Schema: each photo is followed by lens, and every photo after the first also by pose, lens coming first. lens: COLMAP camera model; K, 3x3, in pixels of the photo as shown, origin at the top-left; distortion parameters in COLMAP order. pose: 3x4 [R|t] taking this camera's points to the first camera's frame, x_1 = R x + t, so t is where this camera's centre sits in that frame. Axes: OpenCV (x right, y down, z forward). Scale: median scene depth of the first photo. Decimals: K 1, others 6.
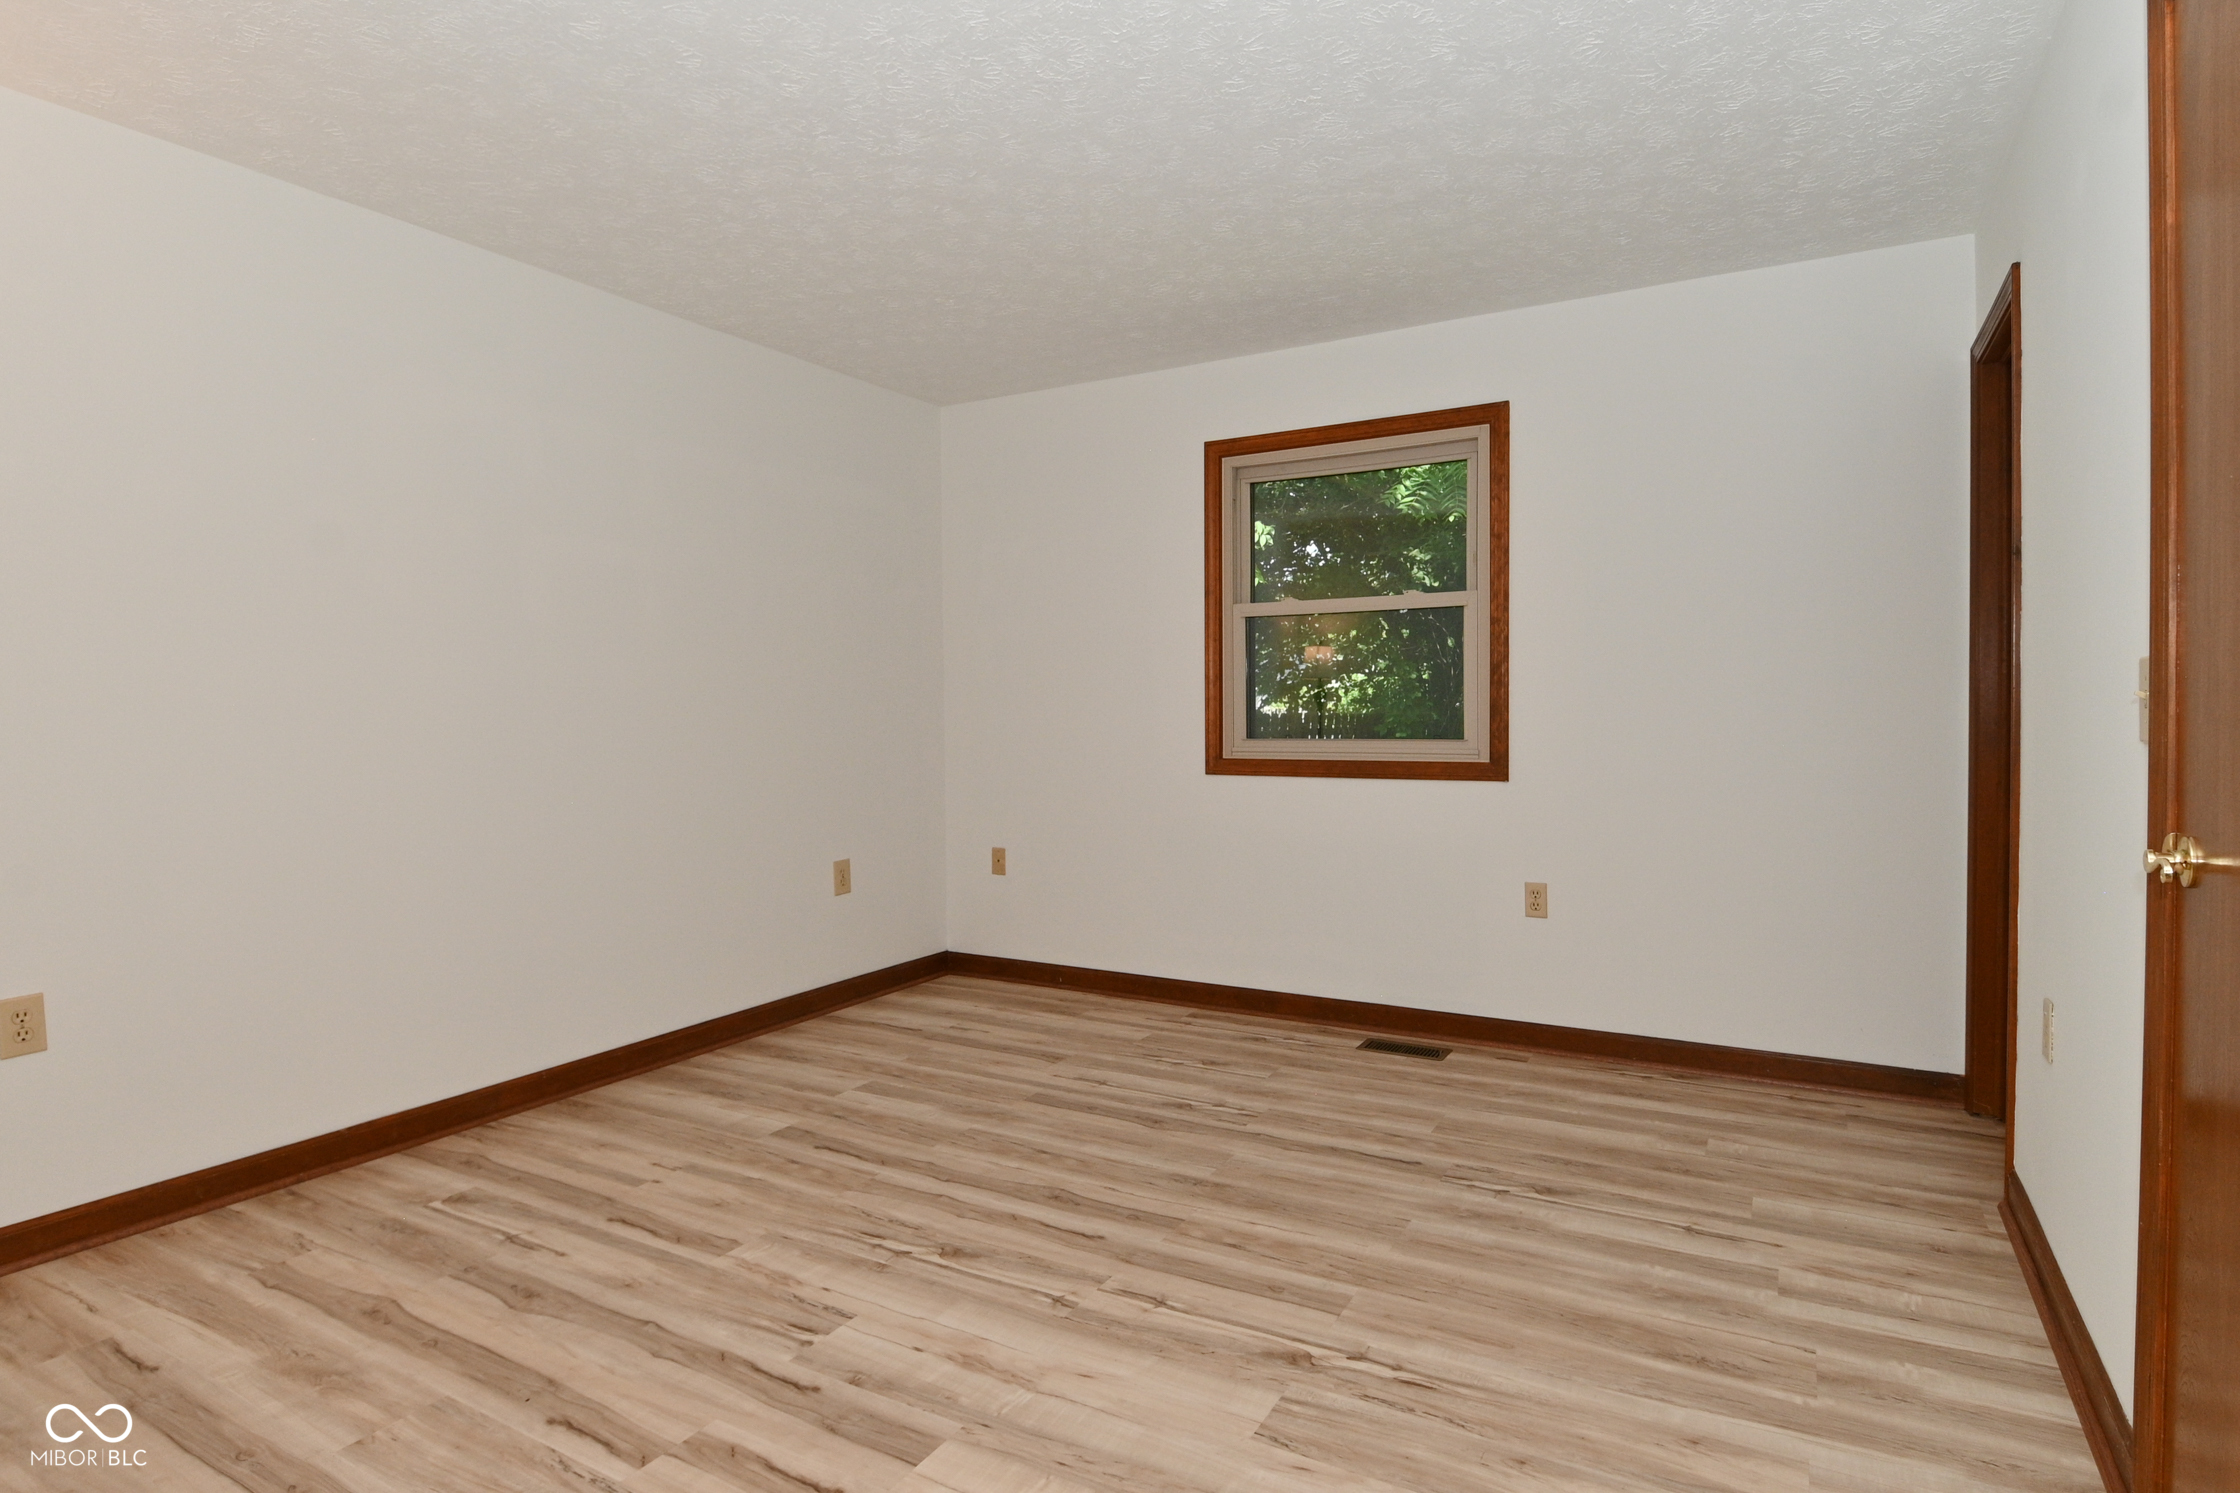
lens RADIAL K [[1203.1, 0, 1135.4], [0, 1203.1, 740.5], [0, 0, 1]] dist [-0.005202, -0.002110]
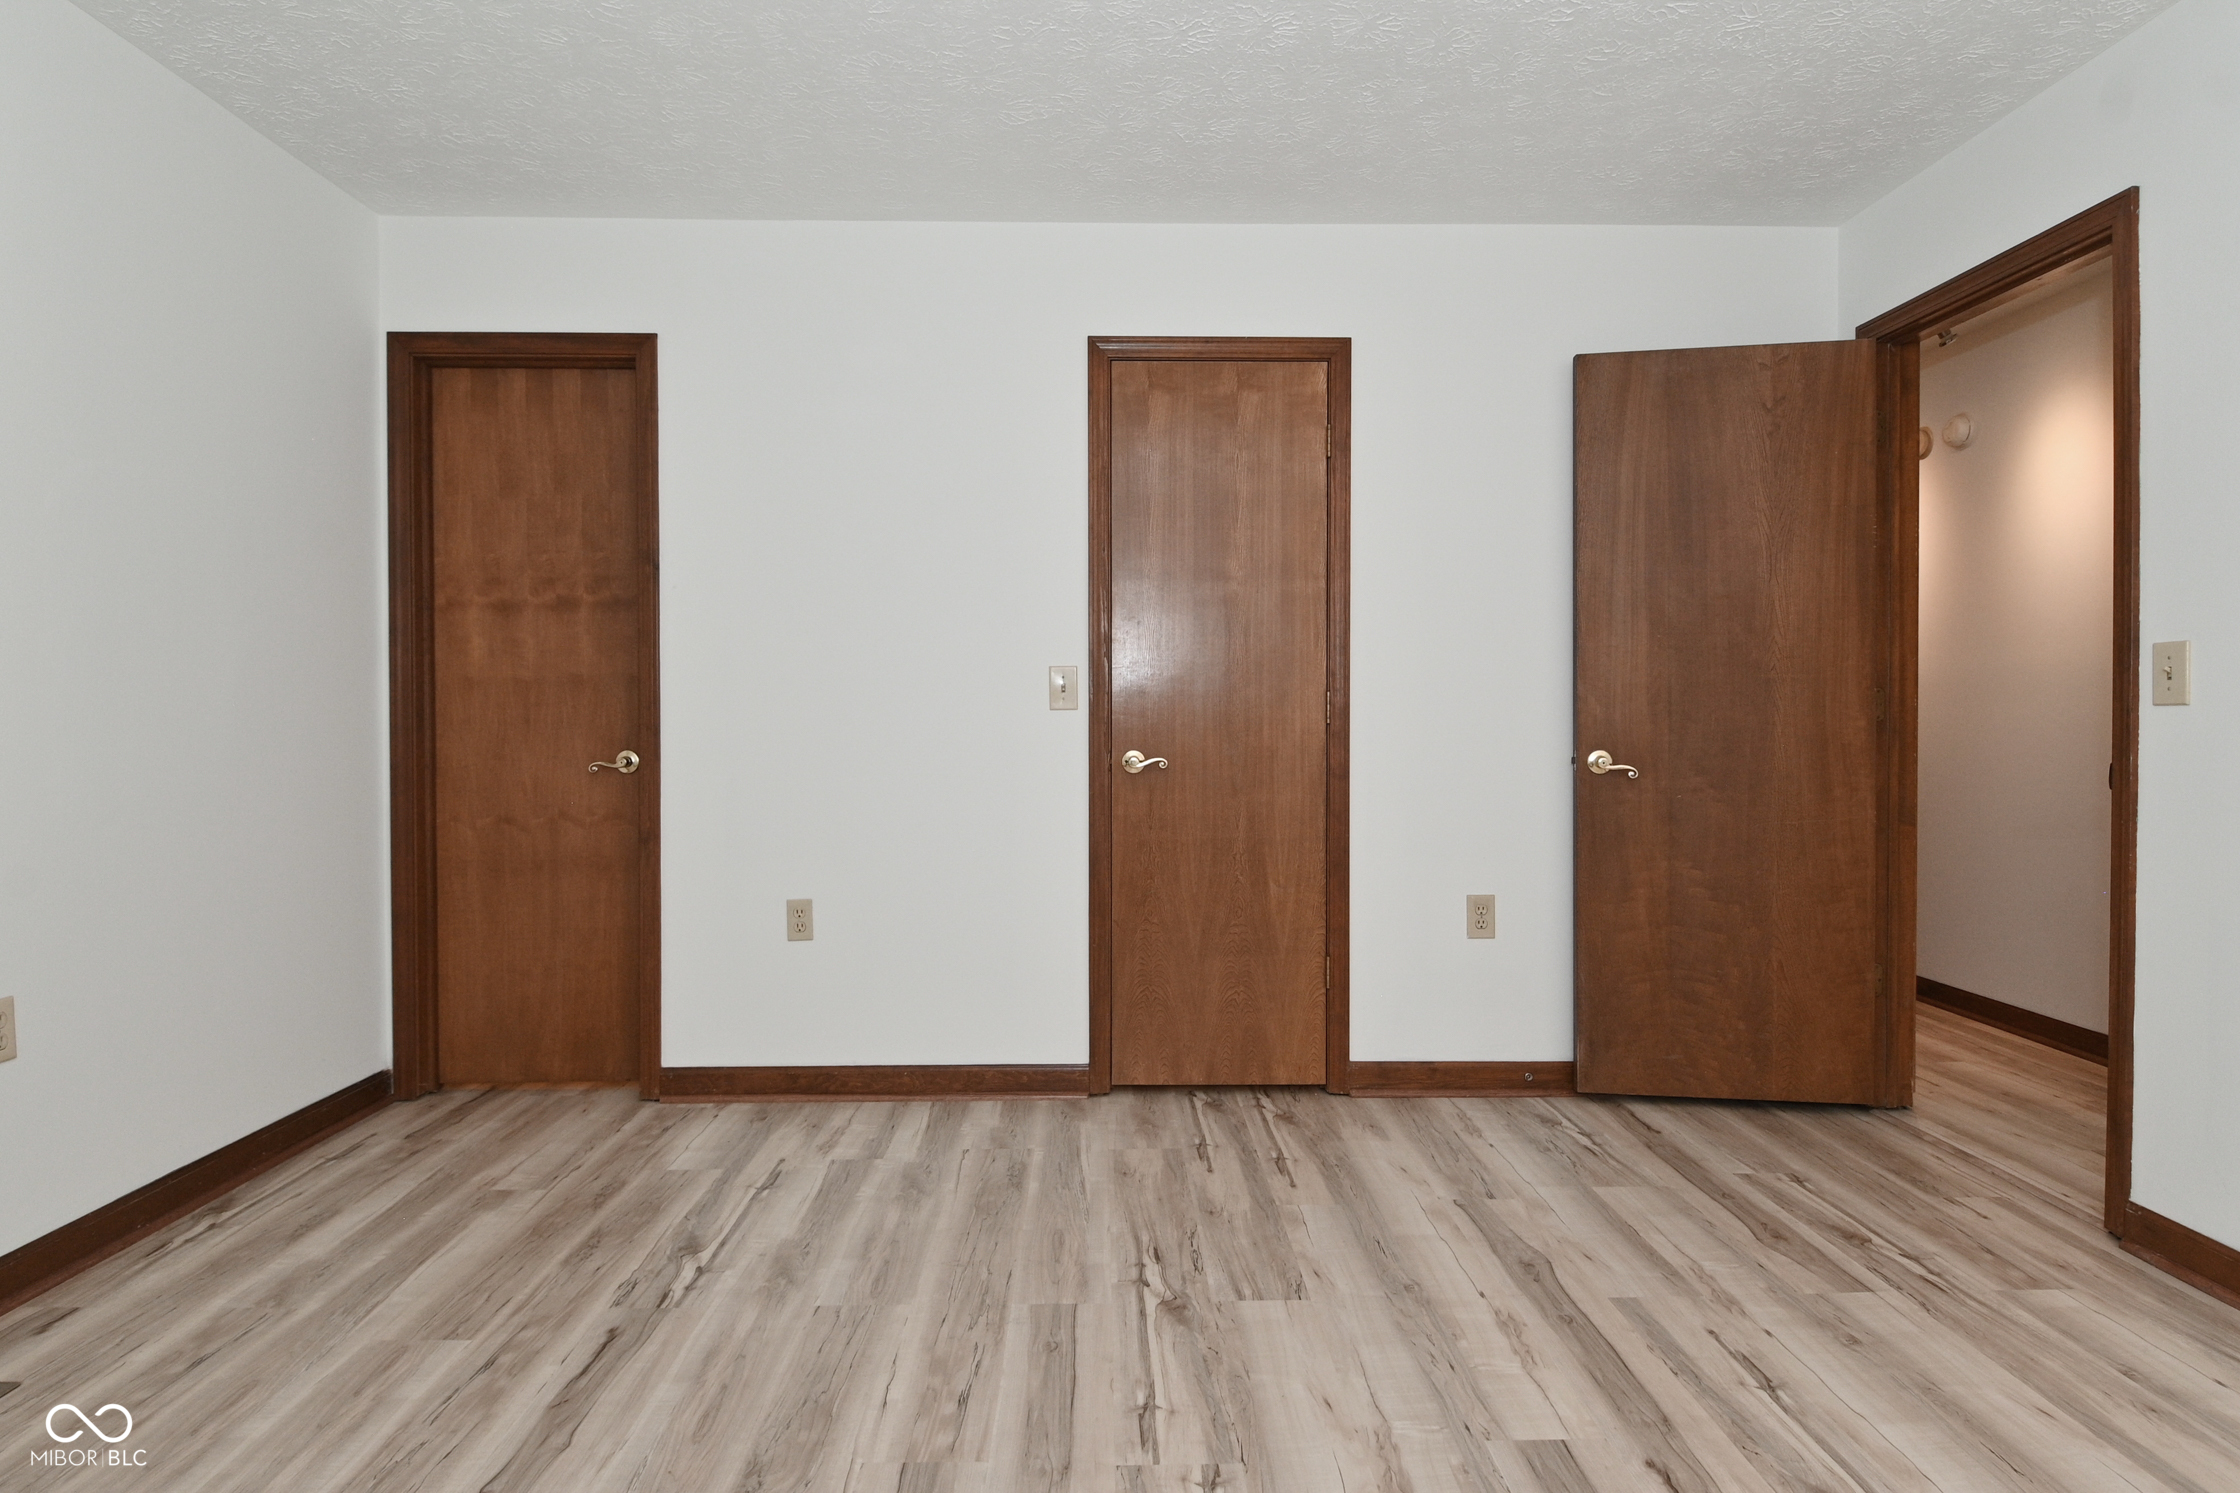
lens RADIAL K [[1203.1, 0, 1135.4], [0, 1203.1, 740.5], [0, 0, 1]] dist [-0.005202, -0.002110]
pose [[-0.529284, -0.008839, 0.848398, -0.557787], [0.026454, 0.999288, 0.026915, 0.004682], [-0.848032, 0.036690, -0.528674, 1.219356]]
